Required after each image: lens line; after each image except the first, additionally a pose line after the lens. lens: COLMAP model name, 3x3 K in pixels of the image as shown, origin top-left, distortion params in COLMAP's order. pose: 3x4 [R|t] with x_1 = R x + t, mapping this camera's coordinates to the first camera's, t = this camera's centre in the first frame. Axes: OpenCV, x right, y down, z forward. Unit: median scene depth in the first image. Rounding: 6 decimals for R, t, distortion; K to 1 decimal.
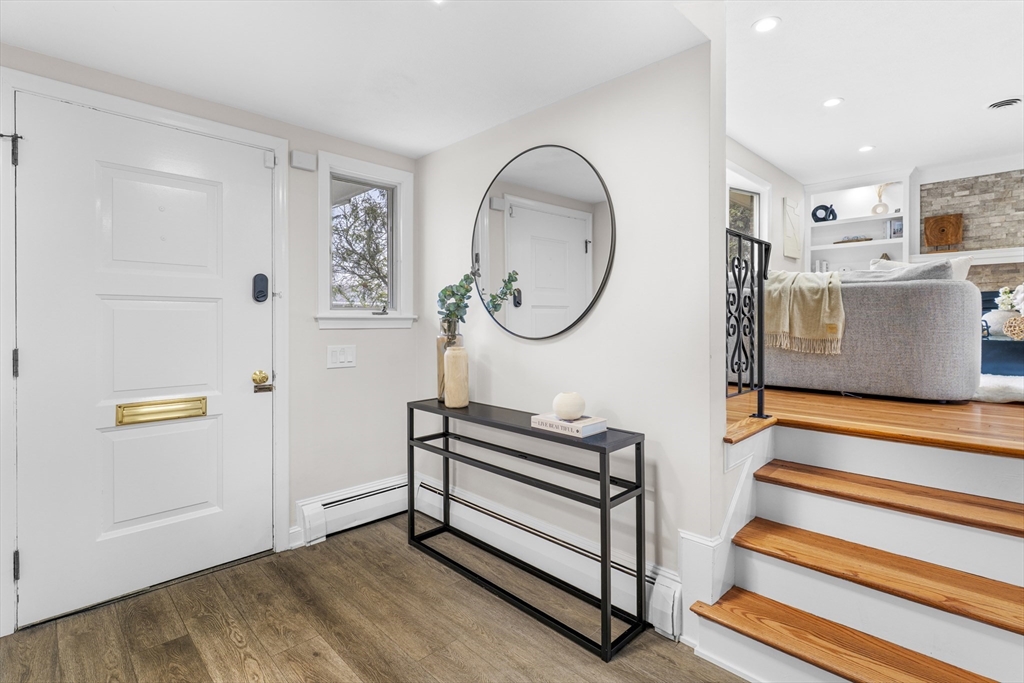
lens RADIAL K [[494.3, 0, 511.4], [0, 494.3, 322.9], [0, 0, 1]] dist [0.000096, 0.000000]
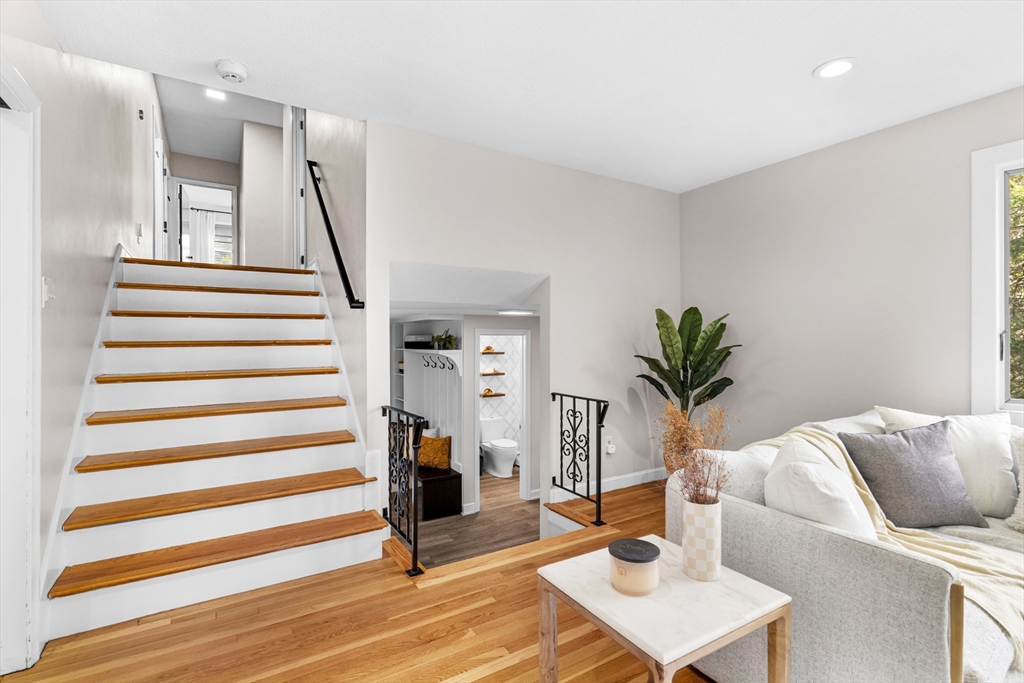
lens RADIAL K [[483.6, 0, 512.0], [0, 483.6, 341.5], [0, 0, 1]] dist [-0.001393, 0.000381]
pose [[-0.229822, 0.005552, -0.973217, 0.659823], [-0.001145, 0.999981, 0.005975, -0.118342], [0.973232, 0.002488, -0.229812, 0.373697]]
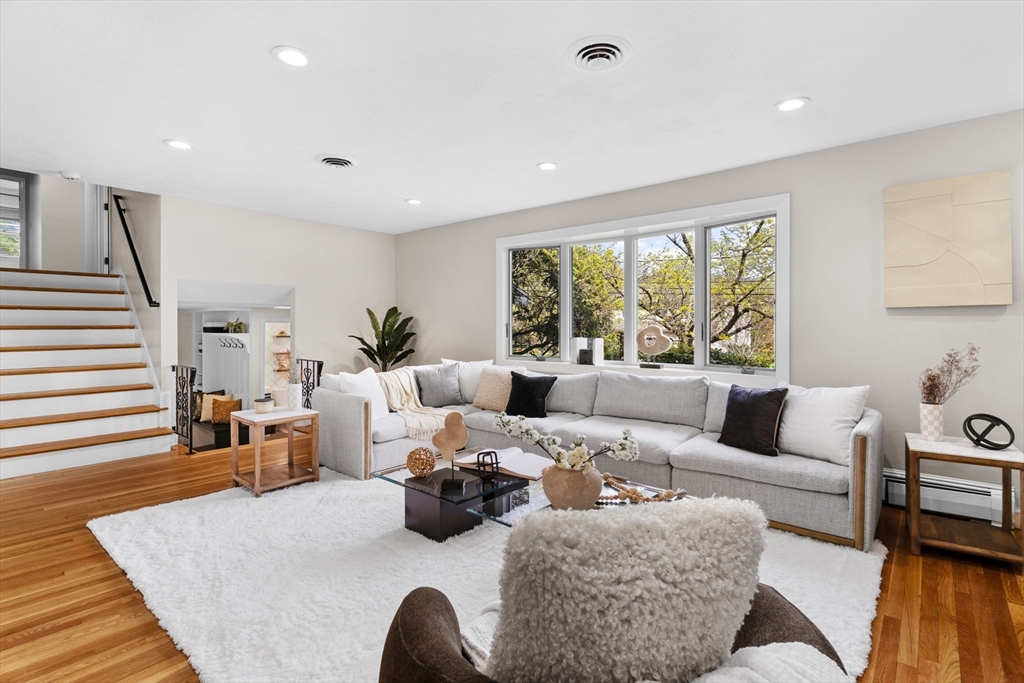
lens RADIAL K [[489.7, 0, 518.0], [0, 489.7, 330.2], [0, 0, 1]] dist [-0.000740, 0.000261]
pose [[0.082294, 0.009906, -0.996559, 1.042264], [-0.007488, 0.999929, 0.009321, -0.121208], [0.996580, 0.006695, 0.082362, 0.619534]]
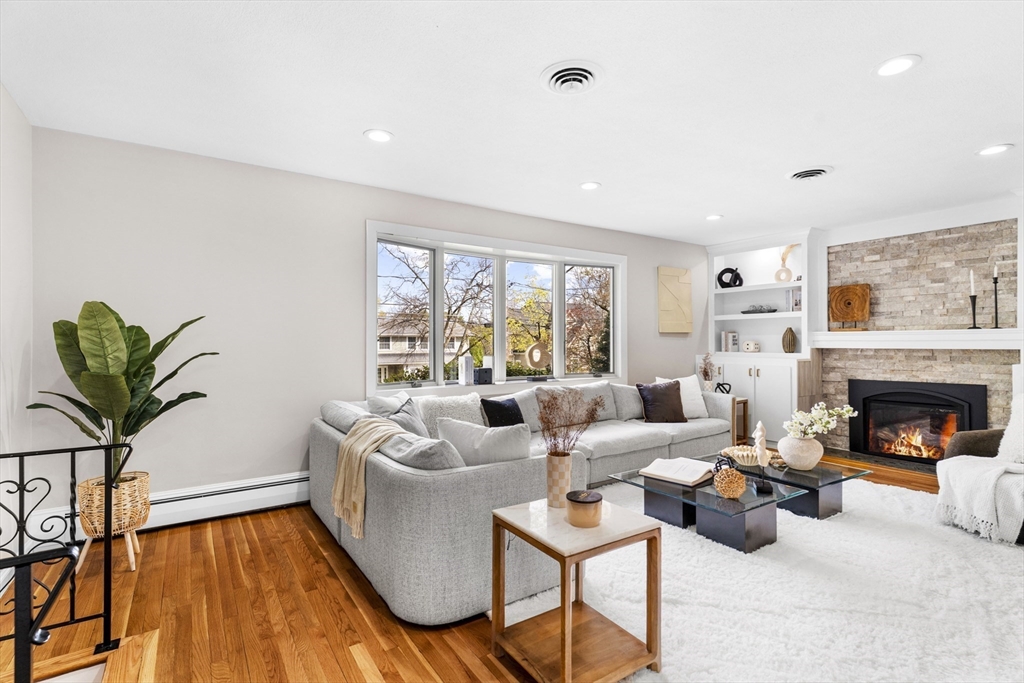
lens RADIAL K [[483.6, 0, 512.0], [0, 483.6, 341.5], [0, 0, 1]] dist [-0.001393, 0.000381]
pose [[0.981903, -0.002241, -0.189373, 0.474189], [0.001063, 0.999979, -0.006321, -0.119062], [0.189383, 0.006005, 0.981885, 0.105755]]
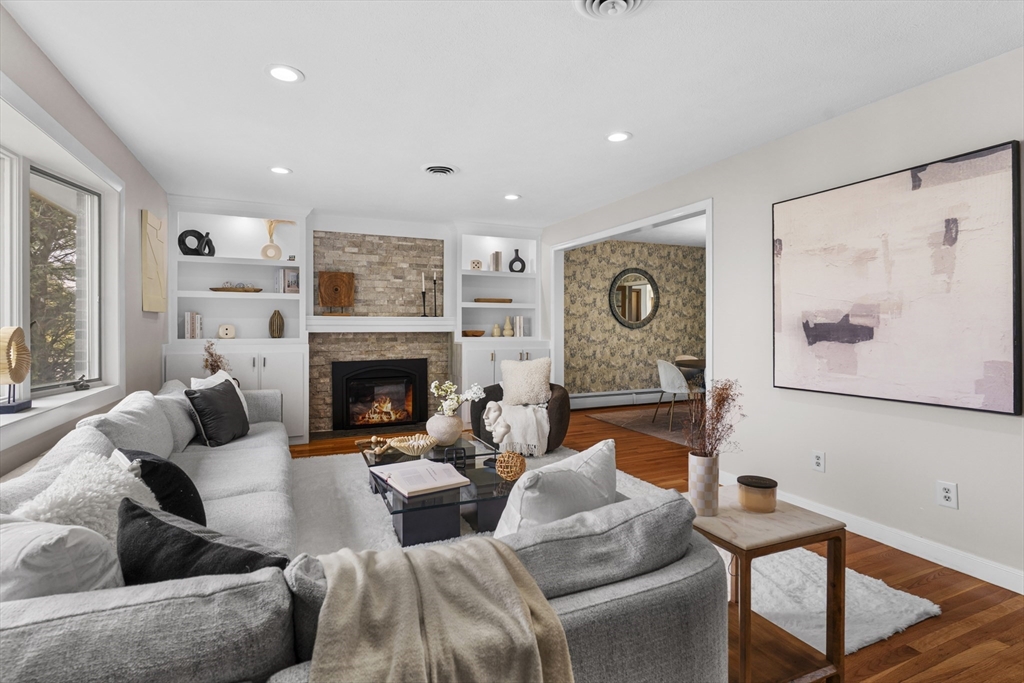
lens RADIAL K [[505.9, 0, 513.4], [0, 505.9, 330.5], [0, 0, 1]] dist [0.000260, 0.000047]
pose [[0.346836, -0.006817, 0.937901, 0.153449], [0.004153, 0.999975, 0.005732, -0.119262], [-0.937917, 0.001907, 0.346855, 0.405462]]
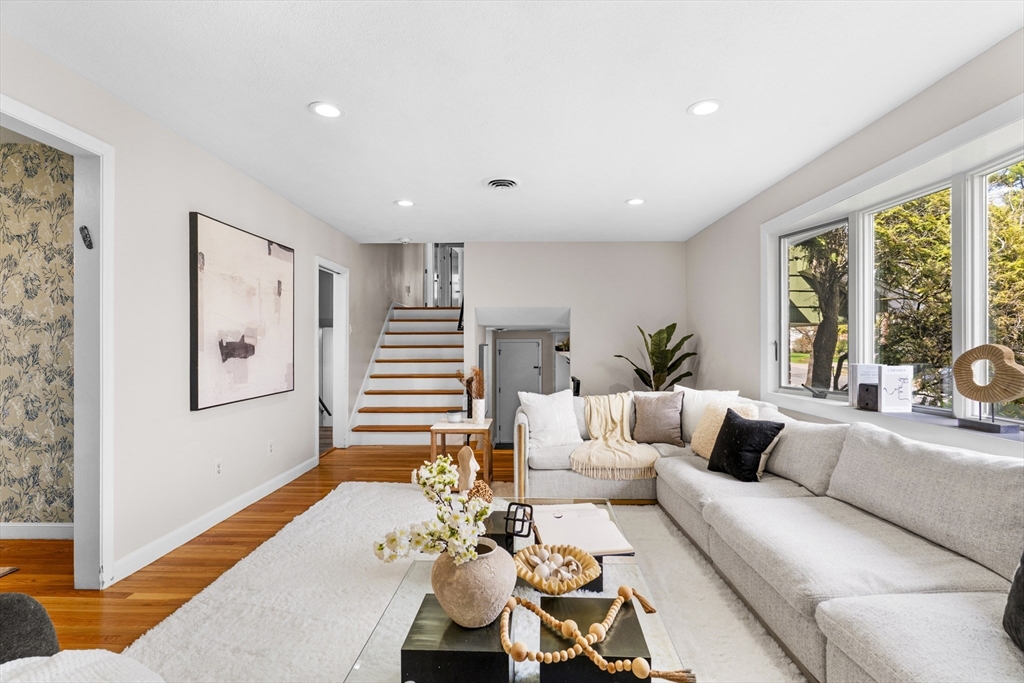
lens RADIAL K [[491.6, 0, 507.3], [0, 491.6, 340.2], [0, 0, 1]] dist [0.000102, 0.000013]
pose [[-0.723946, -0.003095, -0.689850, 0.849815], [-0.002091, 0.999995, -0.002293, -0.123606], [0.689854, -0.000218, -0.723949, 0.881501]]
